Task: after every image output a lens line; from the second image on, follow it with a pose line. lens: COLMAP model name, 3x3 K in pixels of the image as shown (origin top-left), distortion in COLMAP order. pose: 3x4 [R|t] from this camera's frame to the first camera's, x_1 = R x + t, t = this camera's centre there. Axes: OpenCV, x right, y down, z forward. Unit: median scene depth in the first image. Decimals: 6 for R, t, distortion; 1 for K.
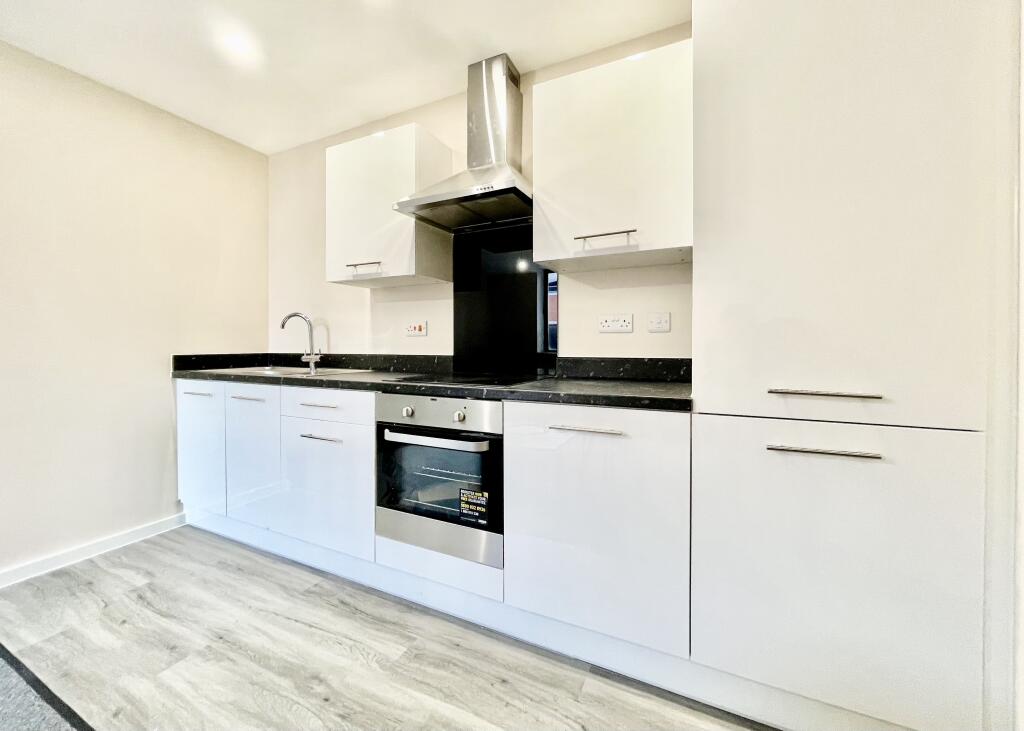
lens RADIAL K [[413.2, 0, 504.1], [0, 413.2, 349.5], [0, 0, 1]] dist [-0.001255, 0.000387]
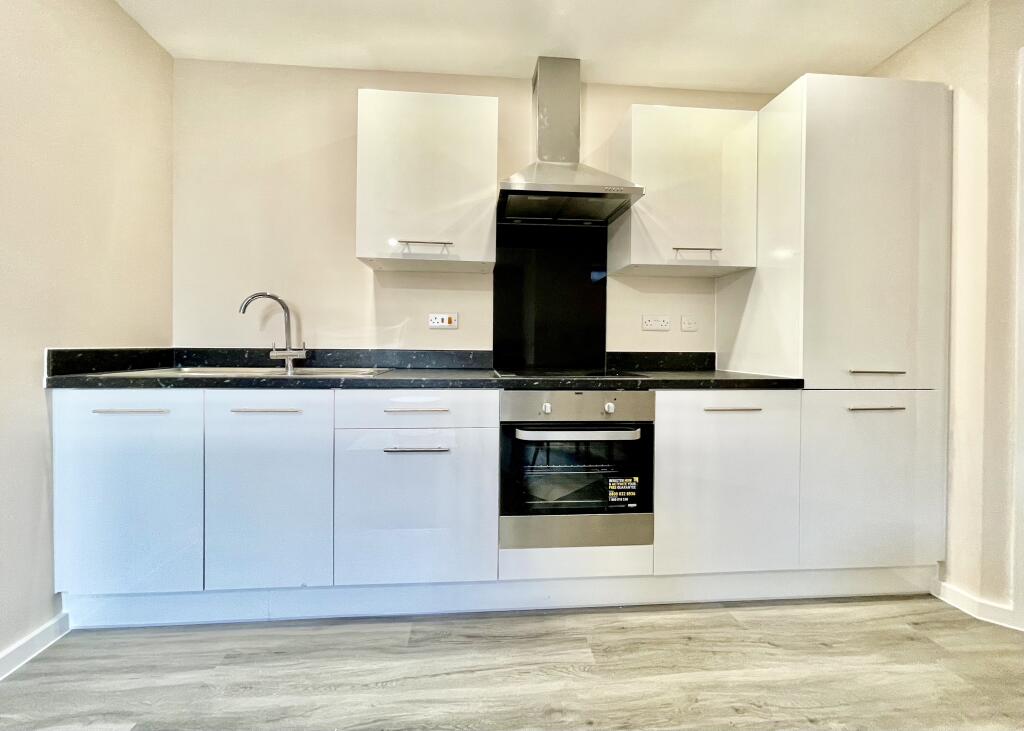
lens RADIAL K [[413.2, 0, 504.1], [0, 413.2, 349.5], [0, 0, 1]] dist [-0.001255, 0.000387]
pose [[0.857813, 0.003538, 0.513950, -0.753087], [-0.003734, 0.999993, -0.000651, 0.016095], [-0.513949, -0.001361, 0.857820, 0.222421]]
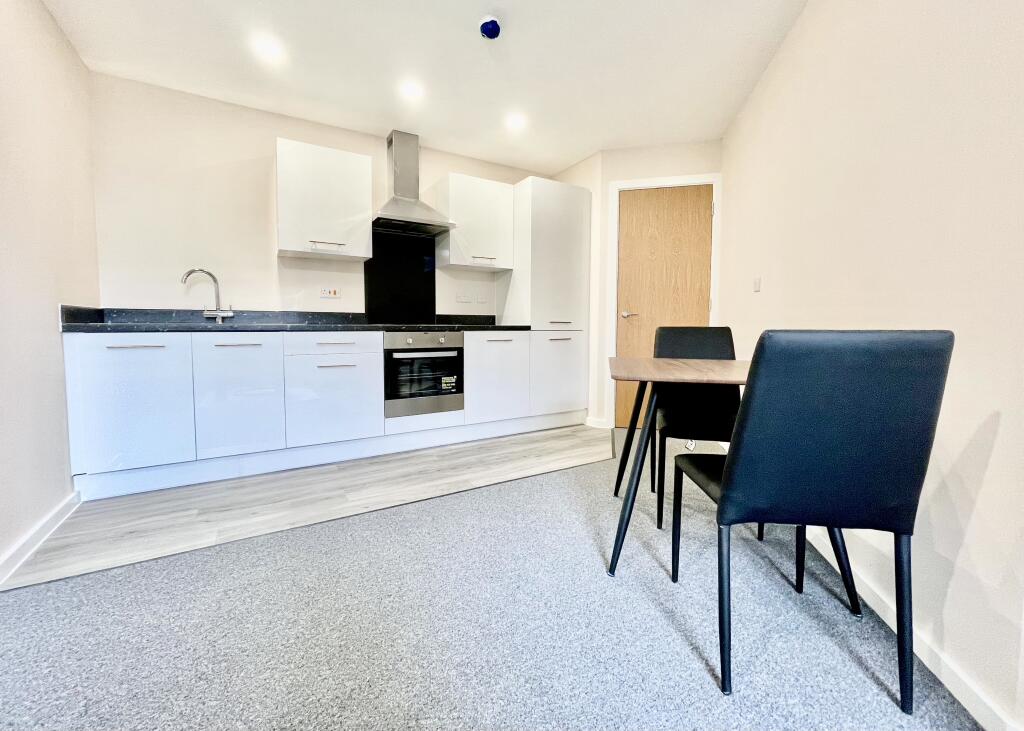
lens RADIAL K [[413.2, 0, 504.1], [0, 413.2, 349.5], [0, 0, 1]] dist [-0.001255, 0.000387]
pose [[0.547044, -0.048166, 0.835717, -1.394713], [0.003858, 0.998478, 0.055021, 0.084601], [-0.837095, -0.026875, 0.546397, -0.287152]]
